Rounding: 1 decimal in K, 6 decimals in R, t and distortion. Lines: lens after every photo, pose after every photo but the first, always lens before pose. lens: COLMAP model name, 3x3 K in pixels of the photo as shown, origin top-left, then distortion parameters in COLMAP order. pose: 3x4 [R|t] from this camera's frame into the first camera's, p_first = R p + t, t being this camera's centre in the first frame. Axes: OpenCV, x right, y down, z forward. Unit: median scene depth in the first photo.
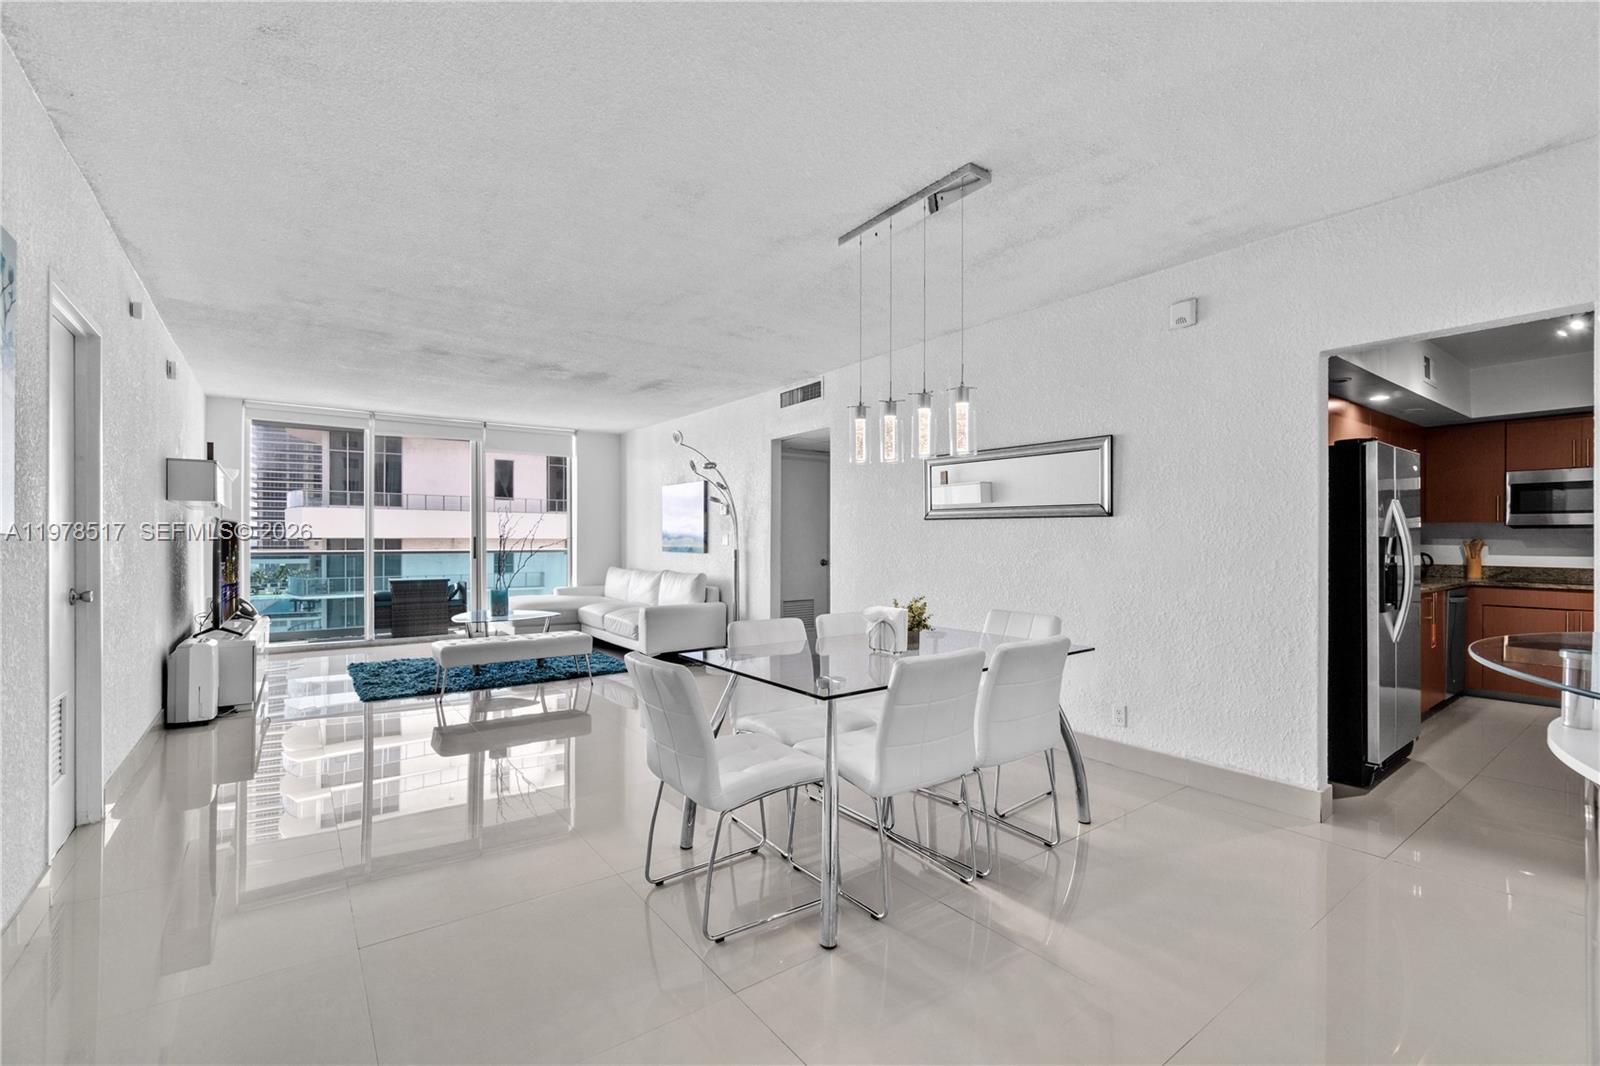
lens RADIAL K [[694.9, 0, 793.4], [0, 694.9, 540.1], [0, 0, 1]] dist [0.000703, 0.000187]
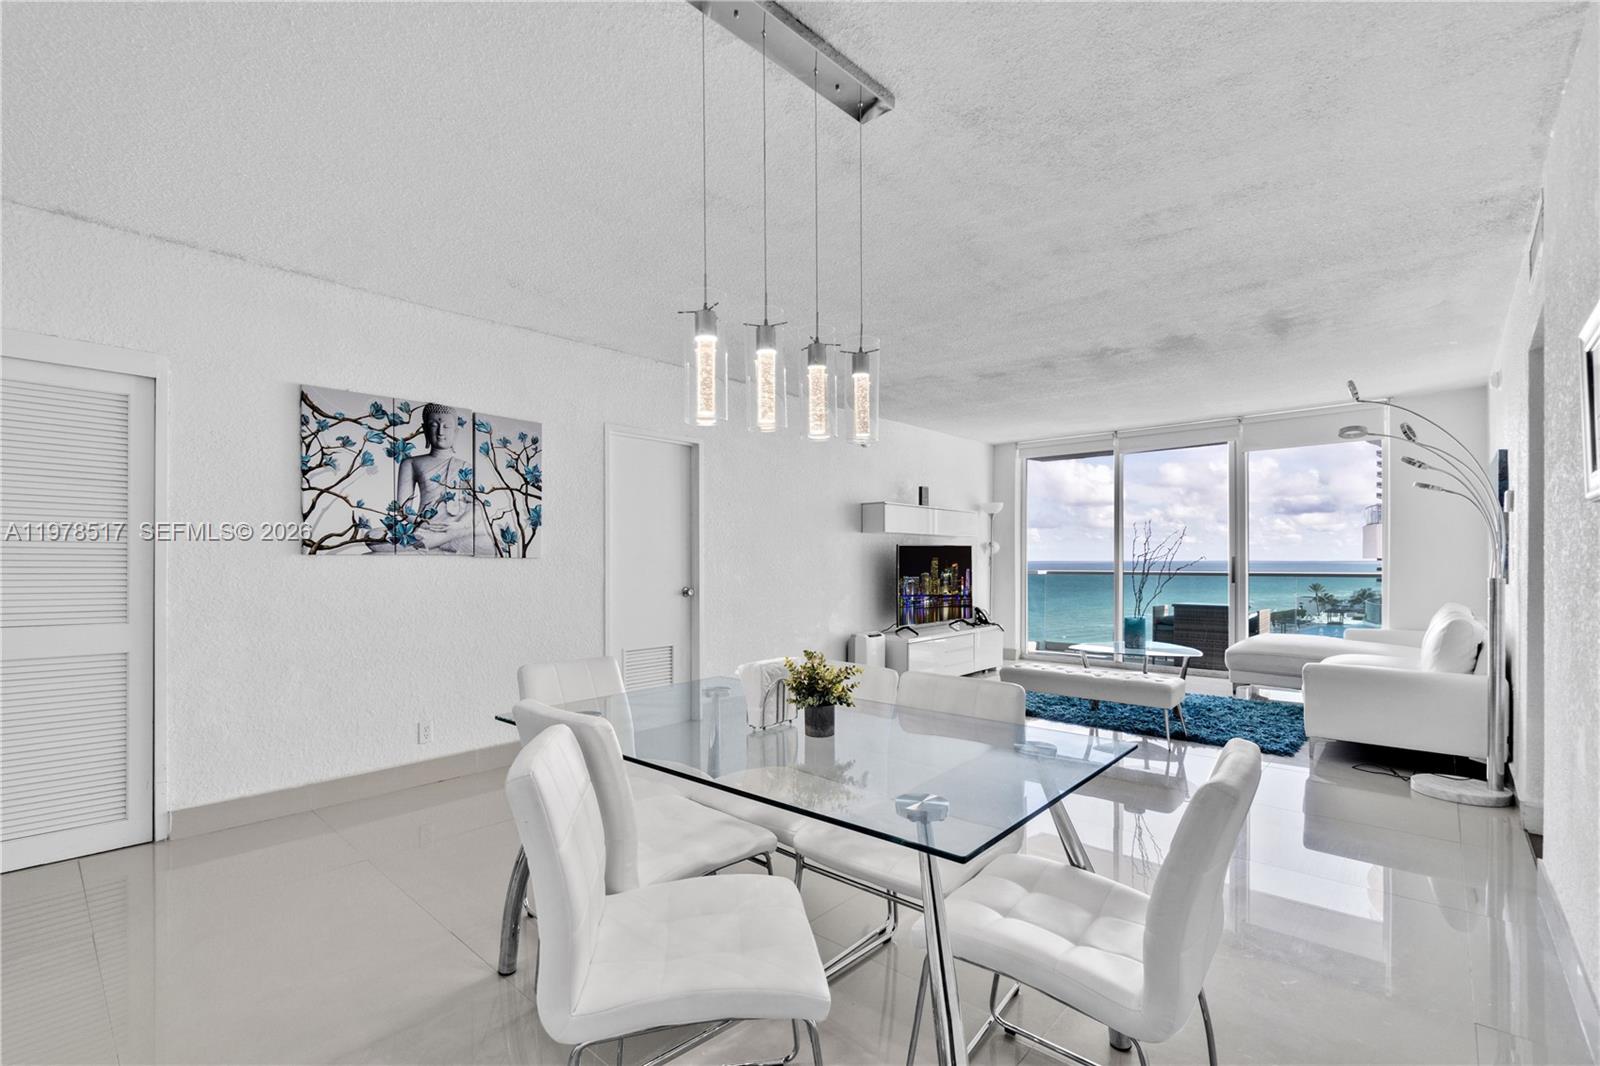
lens RADIAL K [[730.8, 0, 784.1], [0, 730.8, 562.2], [0, 0, 1]] dist [-0.000080, 0.000018]
pose [[0.182173, -0.000691, -0.983266, 0.391861], [-0.000603, 0.999999, -0.000814, 0.003155], [0.983266, 0.000742, 0.182172, 0.411651]]
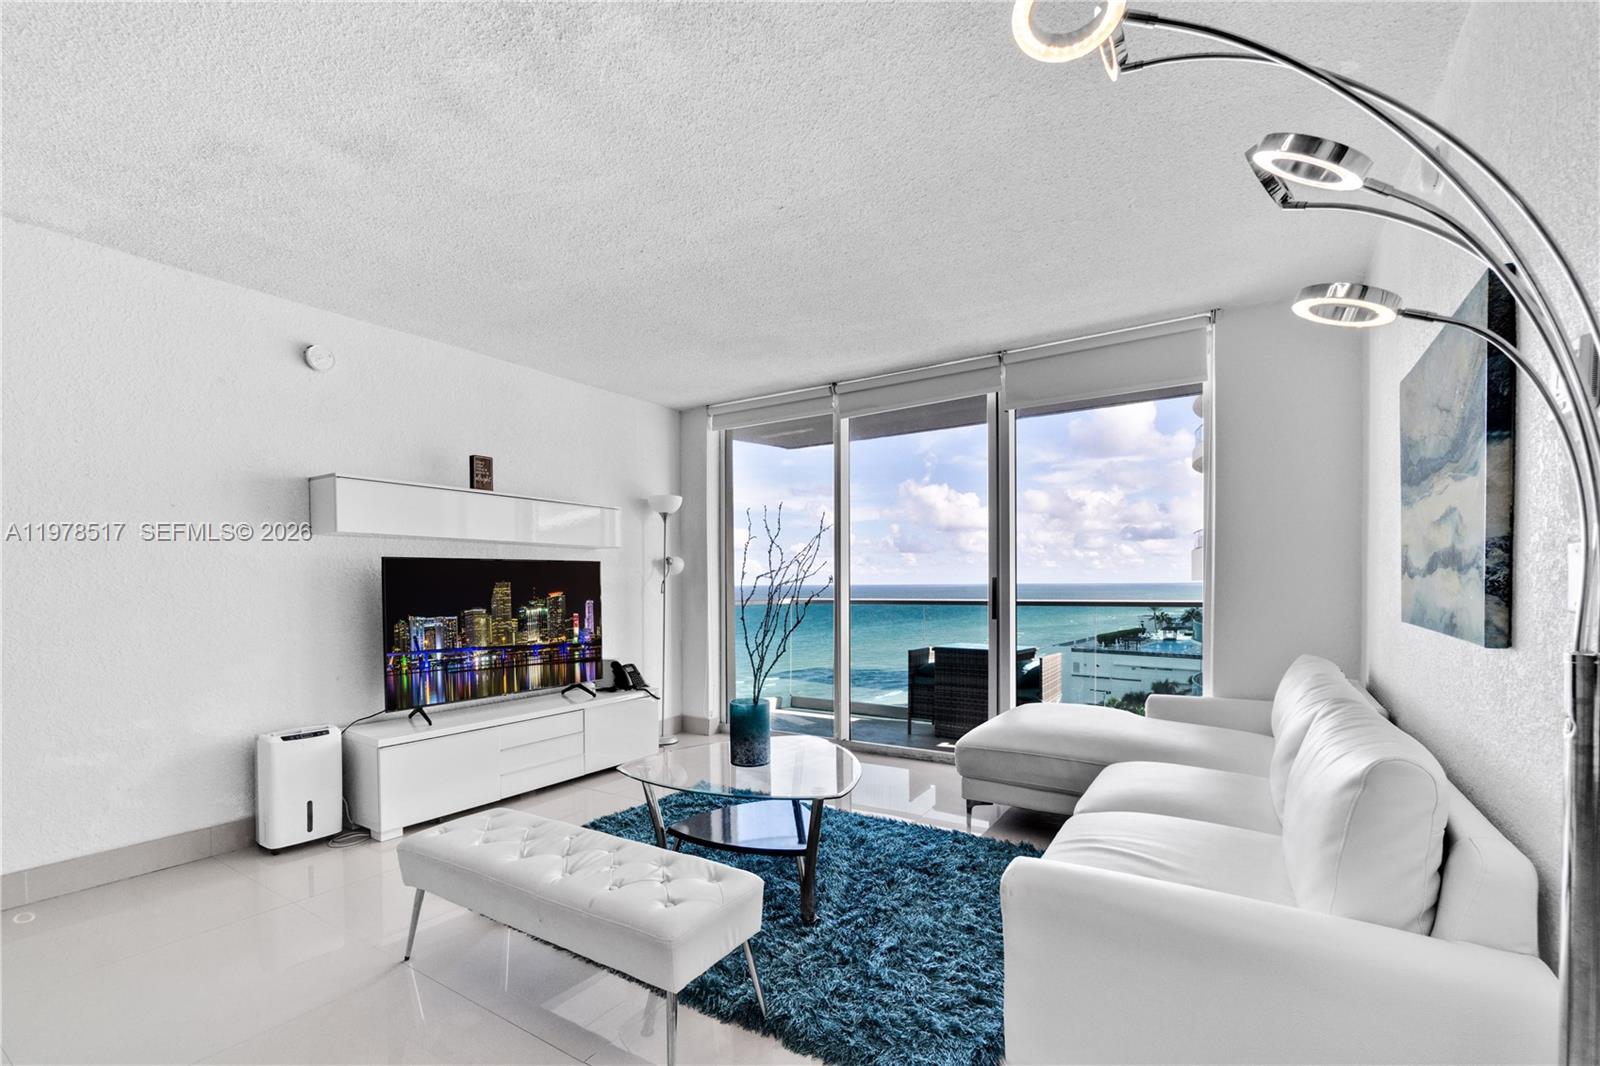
lens RADIAL K [[705.5, 0, 796.1], [0, 705.5, 602.9], [0, 0, 1]] dist [0.000056, 0.000136]
pose [[0.333010, 0.019956, -0.942712, -0.008531], [0.006027, 0.999711, 0.023292, 0.001053], [0.942904, -0.013438, 0.332794, 0.892583]]
